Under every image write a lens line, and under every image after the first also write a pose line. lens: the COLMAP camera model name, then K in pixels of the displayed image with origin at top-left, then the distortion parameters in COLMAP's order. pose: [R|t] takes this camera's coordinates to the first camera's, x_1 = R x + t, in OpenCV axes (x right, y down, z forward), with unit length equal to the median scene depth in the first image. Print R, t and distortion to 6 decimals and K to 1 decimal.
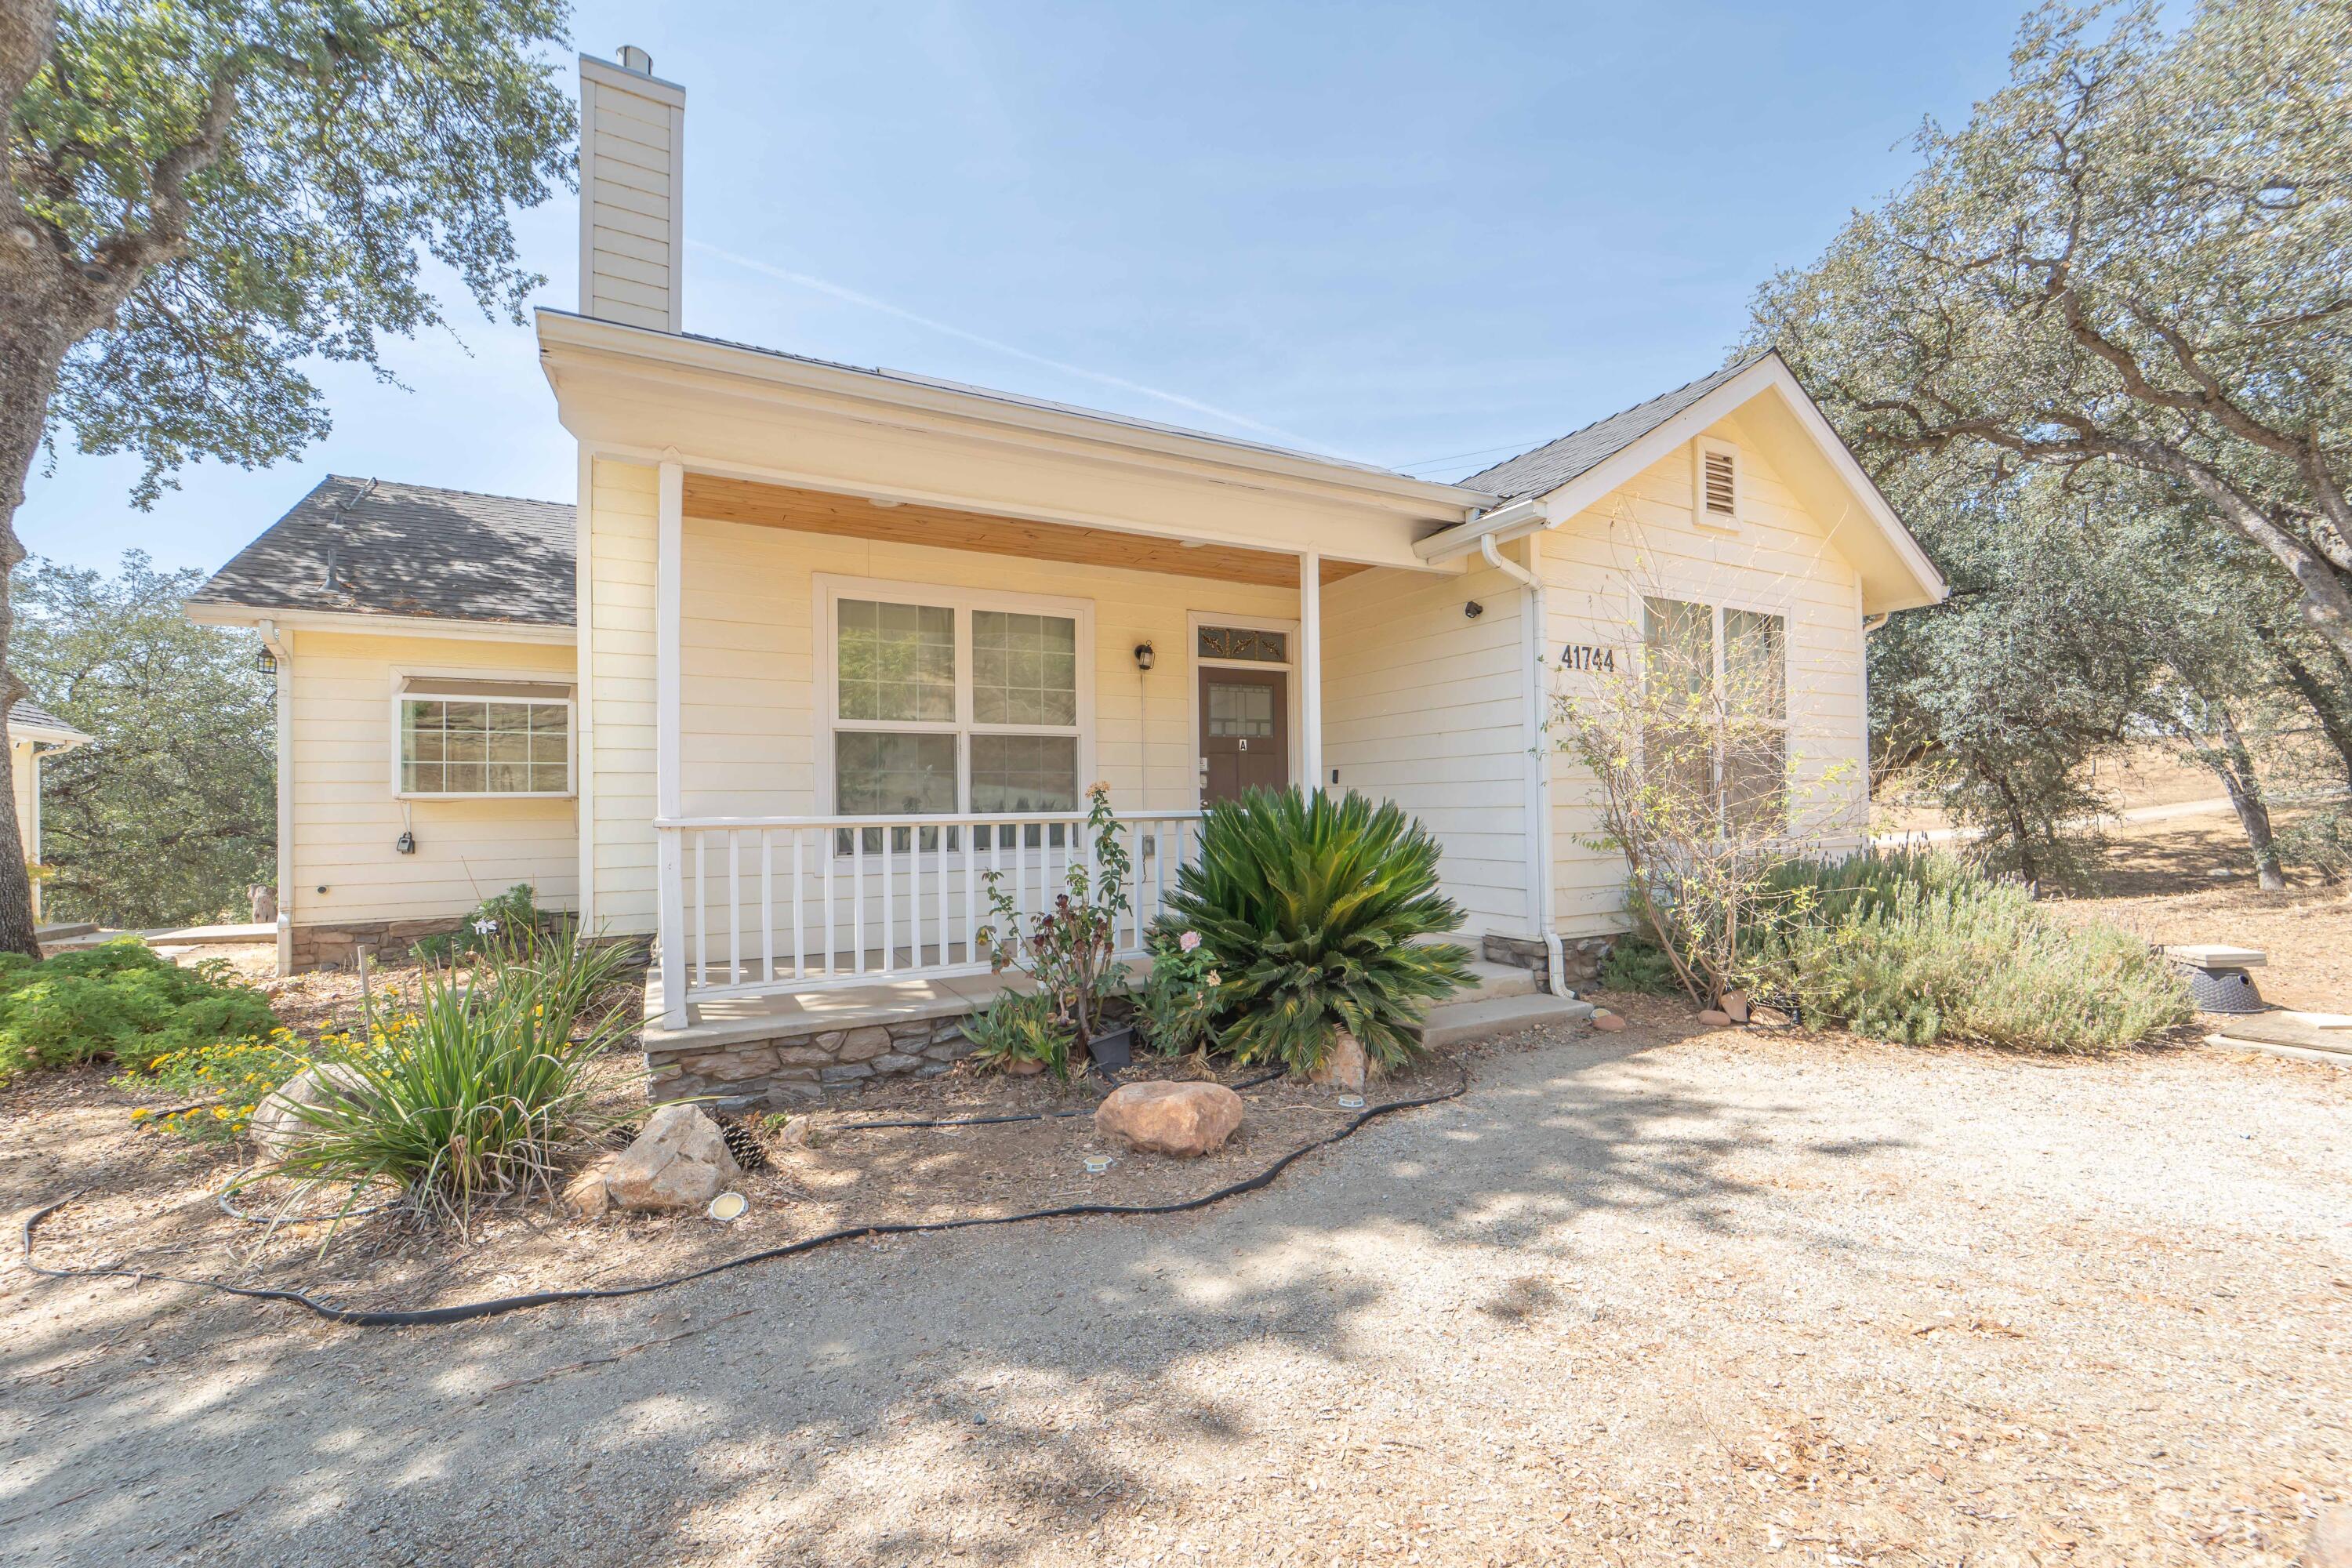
lens RADIAL K [[948.1, 0, 1189.1], [0, 948.1, 789.5], [0, 0, 1]] dist [0.000341, 0.000487]
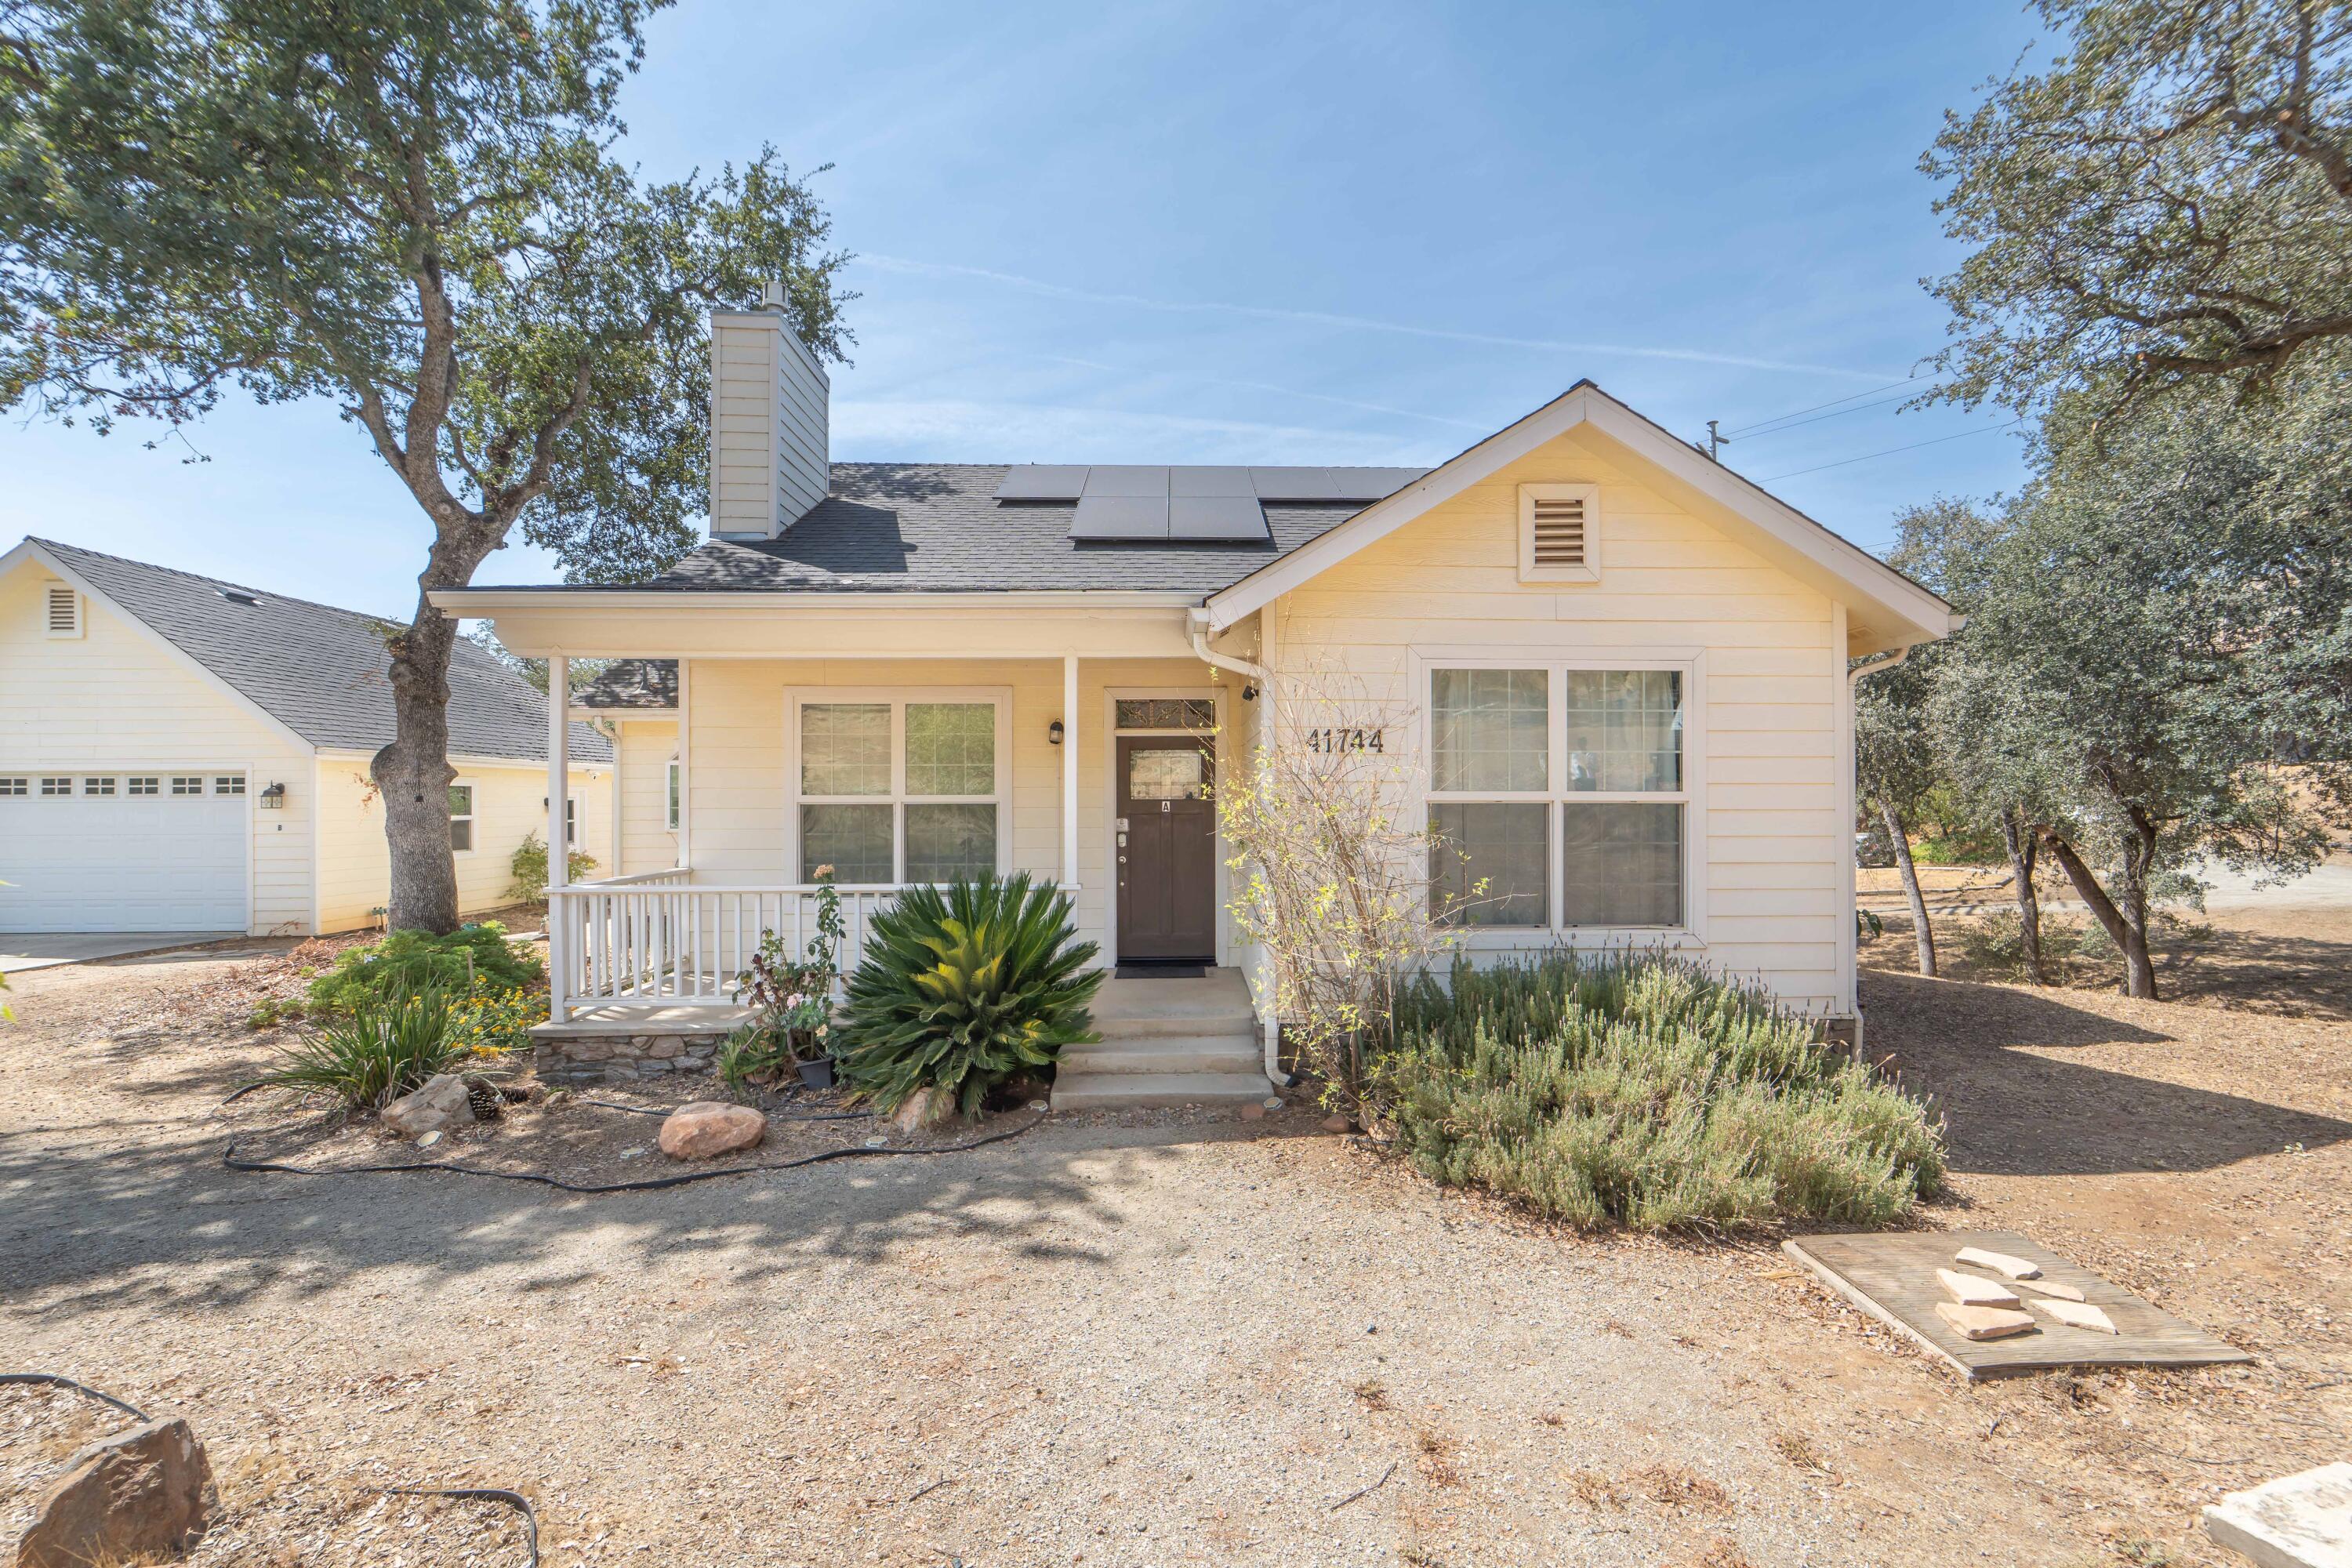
lens RADIAL K [[948.1, 0, 1122.9], [0, 948.1, 776.6], [0, 0, 1]] dist [0.000341, 0.000487]
pose [[0.894855, -0.004231, -0.446337, 0.937112], [-0.002159, 0.999902, -0.013808, -0.124471], [0.446352, 0.013320, 0.894758, 0.020629]]
